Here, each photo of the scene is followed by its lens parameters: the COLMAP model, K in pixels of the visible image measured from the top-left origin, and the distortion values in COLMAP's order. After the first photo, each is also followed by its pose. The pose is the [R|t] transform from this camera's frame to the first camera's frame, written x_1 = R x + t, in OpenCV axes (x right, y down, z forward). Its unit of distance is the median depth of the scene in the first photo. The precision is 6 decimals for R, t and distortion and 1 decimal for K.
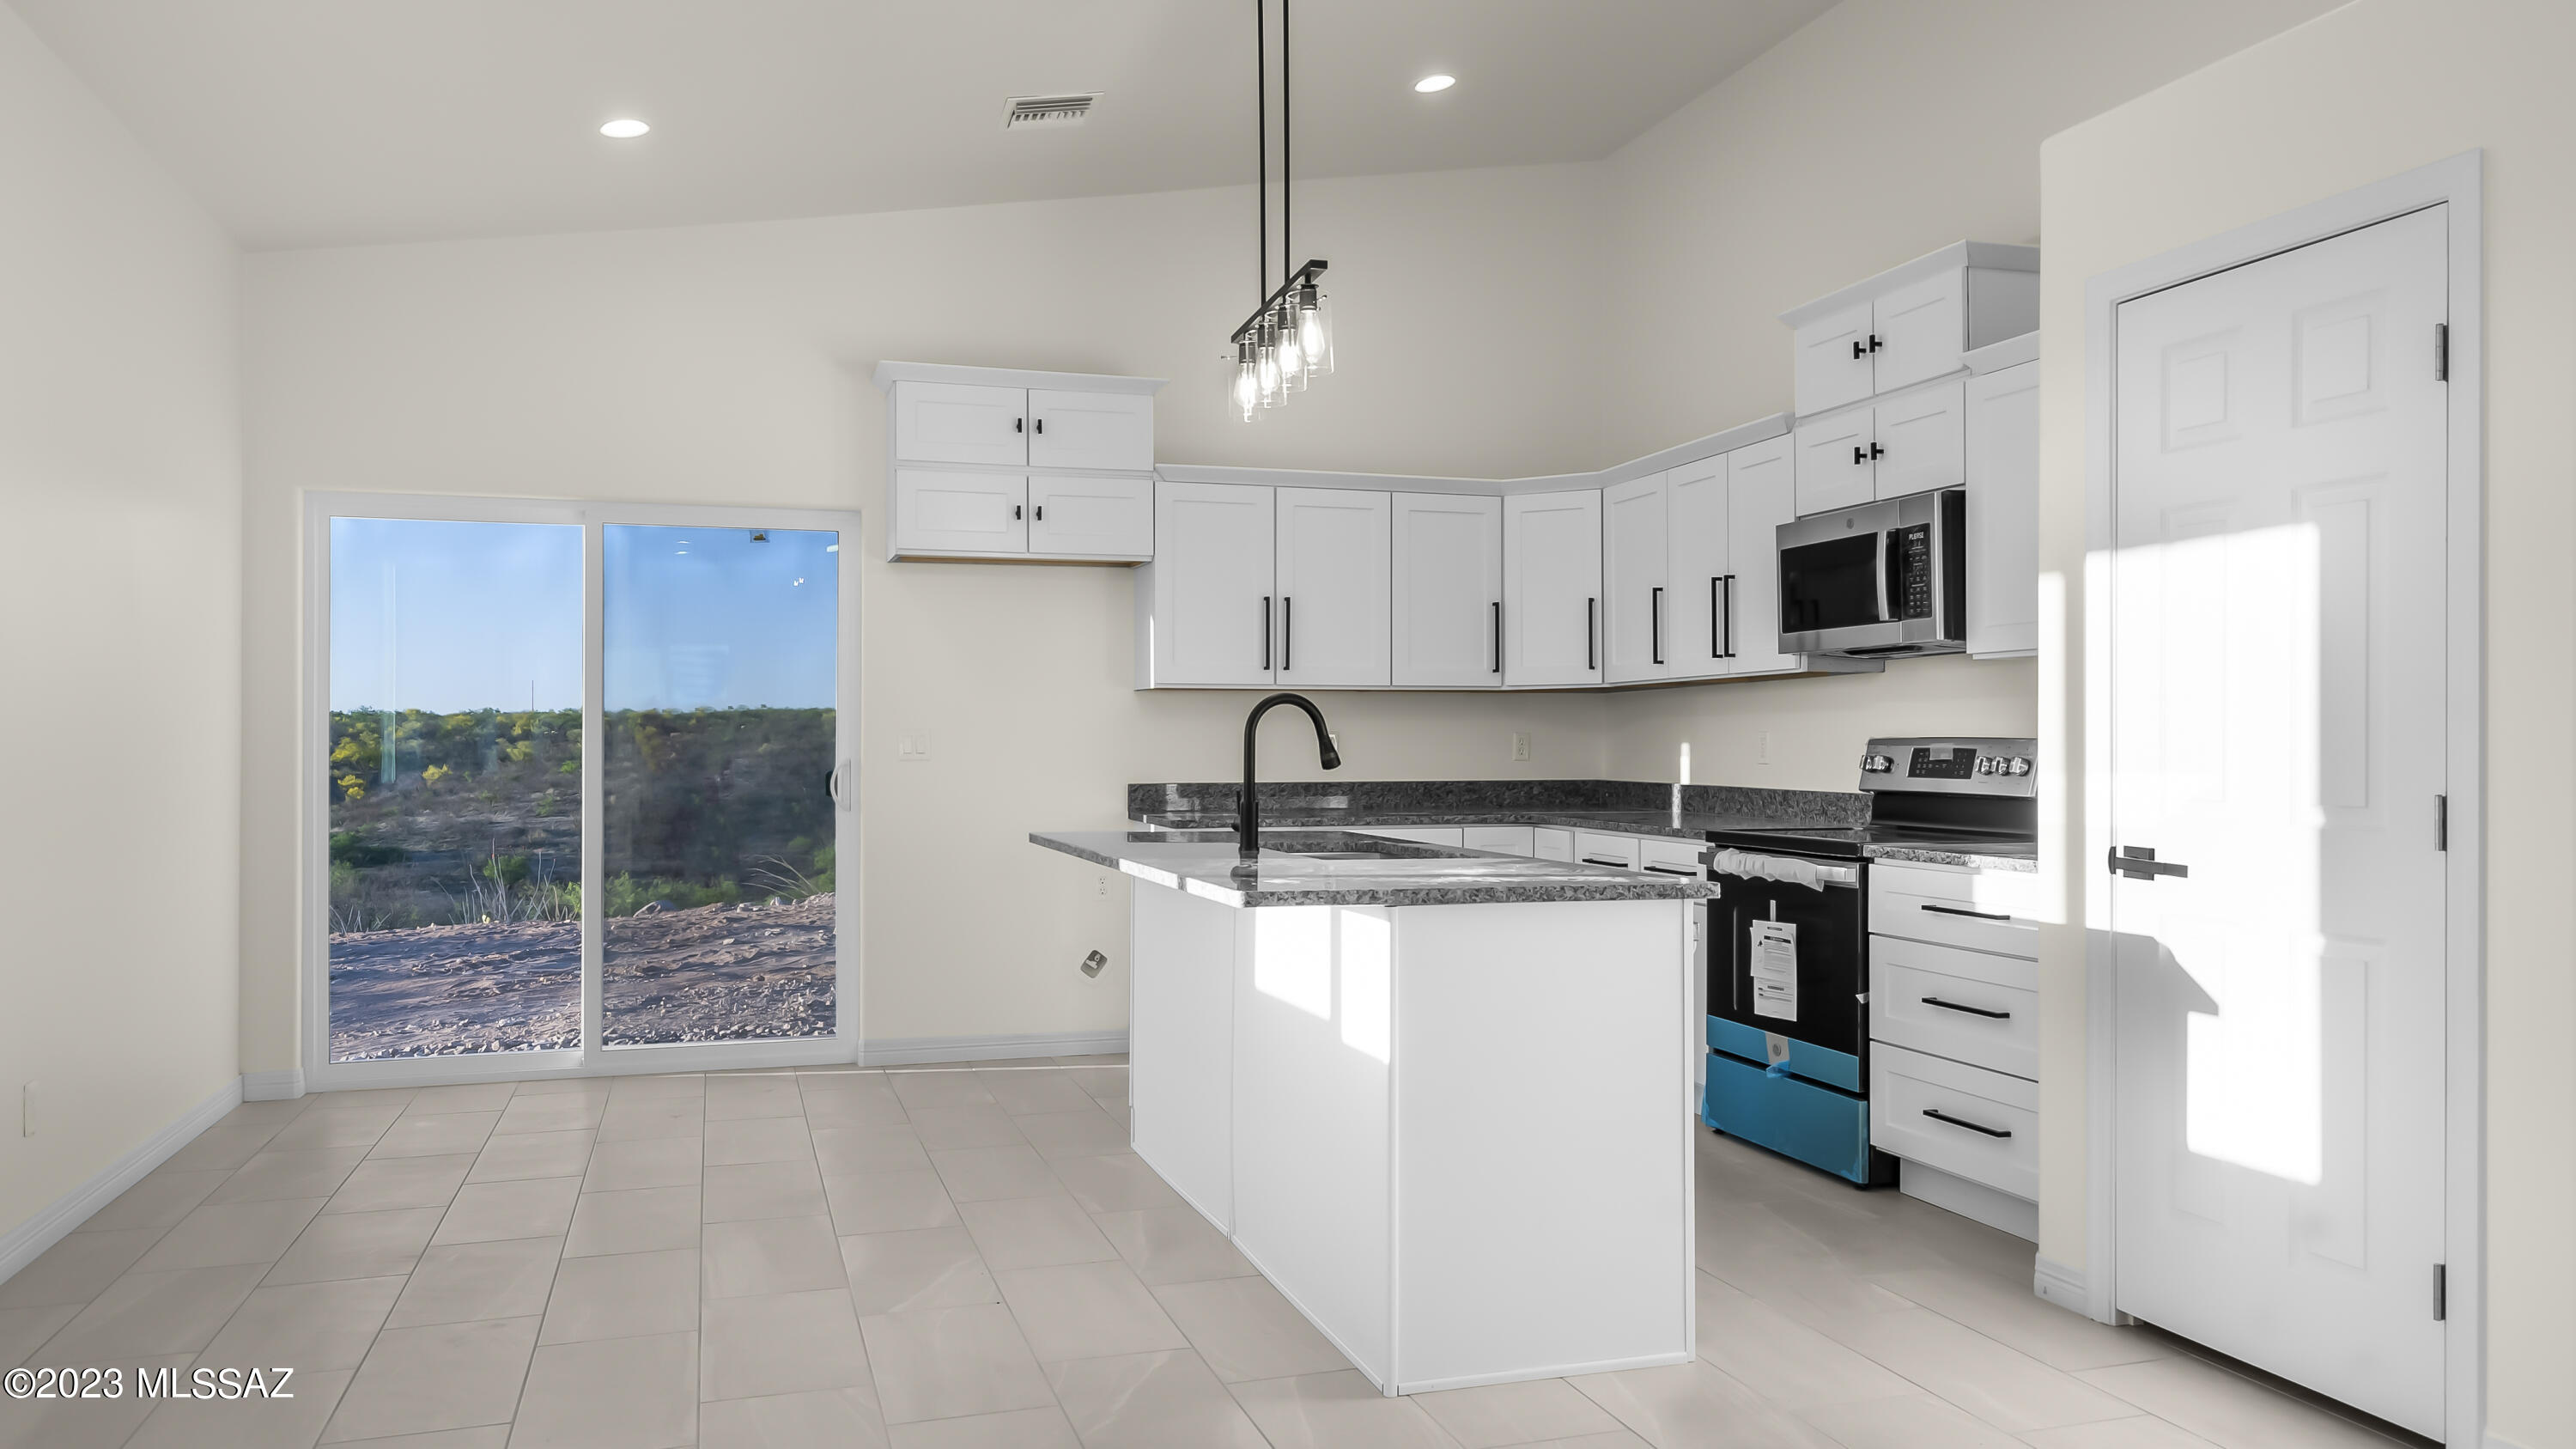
lens RADIAL K [[1865.4, 0, 1272.3], [0, 1865.4, 753.6], [0, 0, 1]] dist [0.003753, -0.000277]
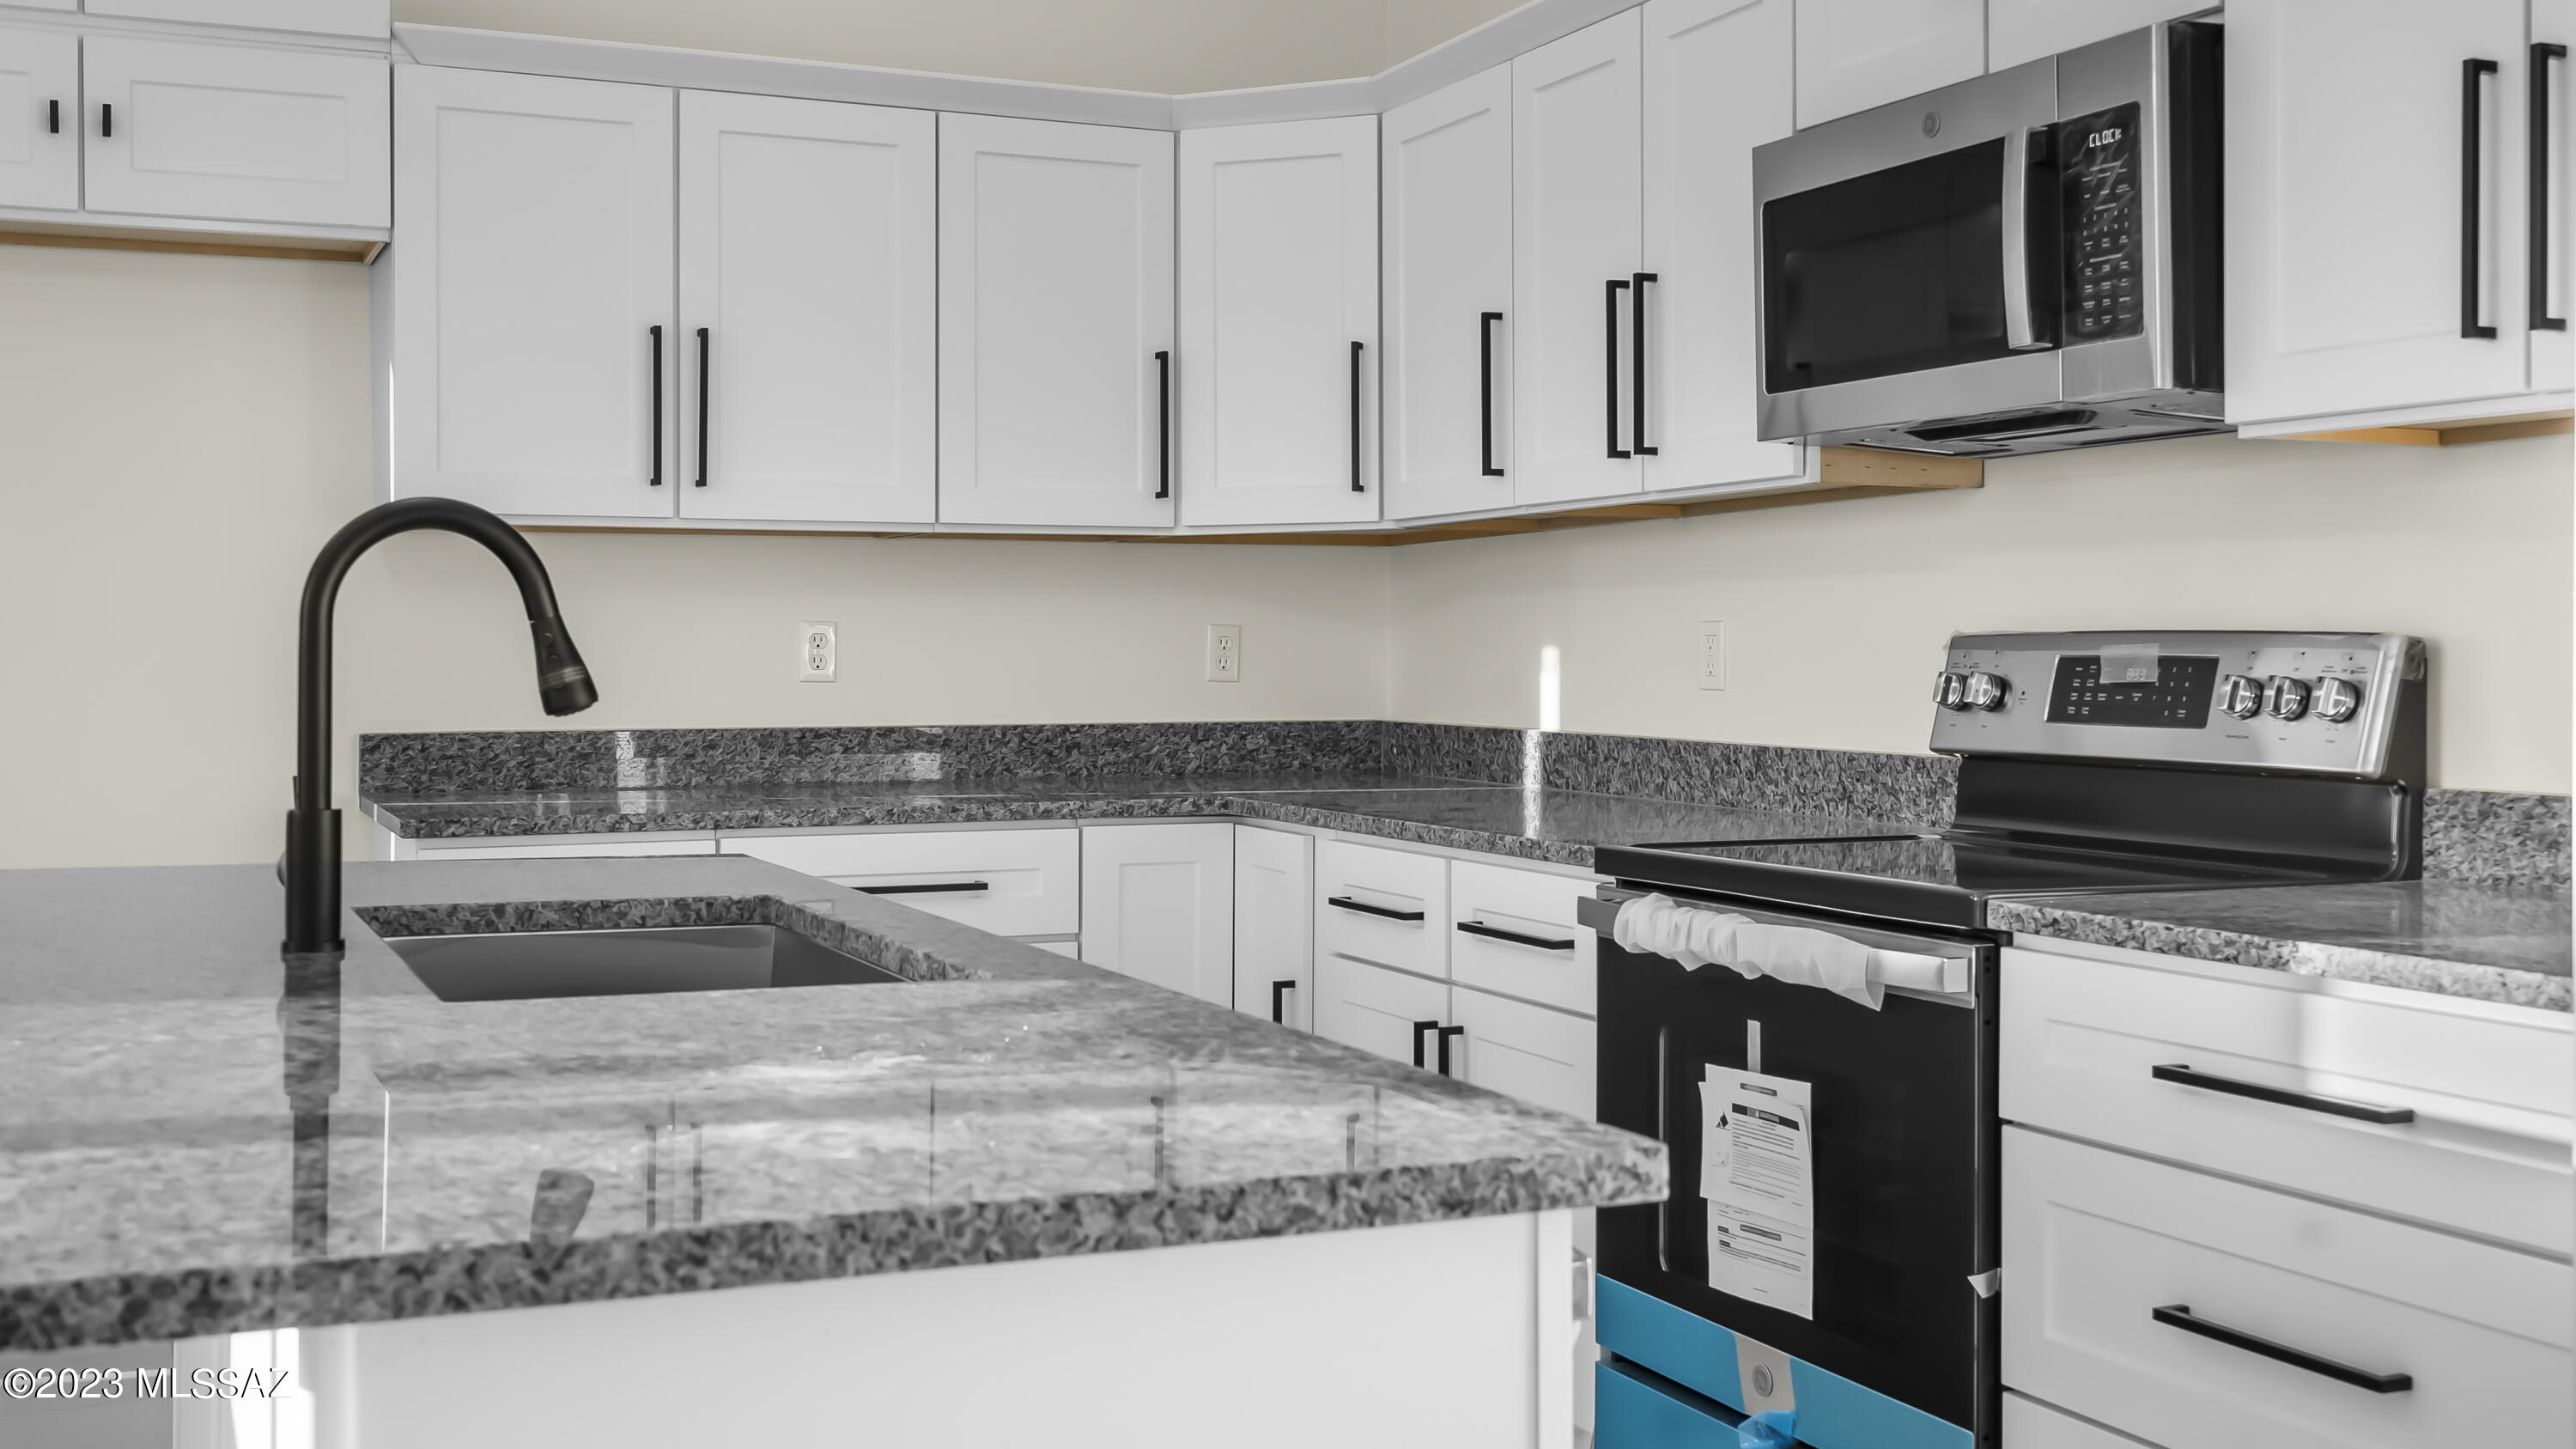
lens RADIAL K [[2698.1, 0, 1288.0], [0, 2698.1, 724.5], [0, 0, 1]] dist [0.015875, 0.011635]
pose [[0.992738, -0.002975, 0.120262, 0.088448], [0.000391, 0.999769, 0.021507, -0.000588], [-0.120298, -0.021303, 0.992509, 0.396797]]
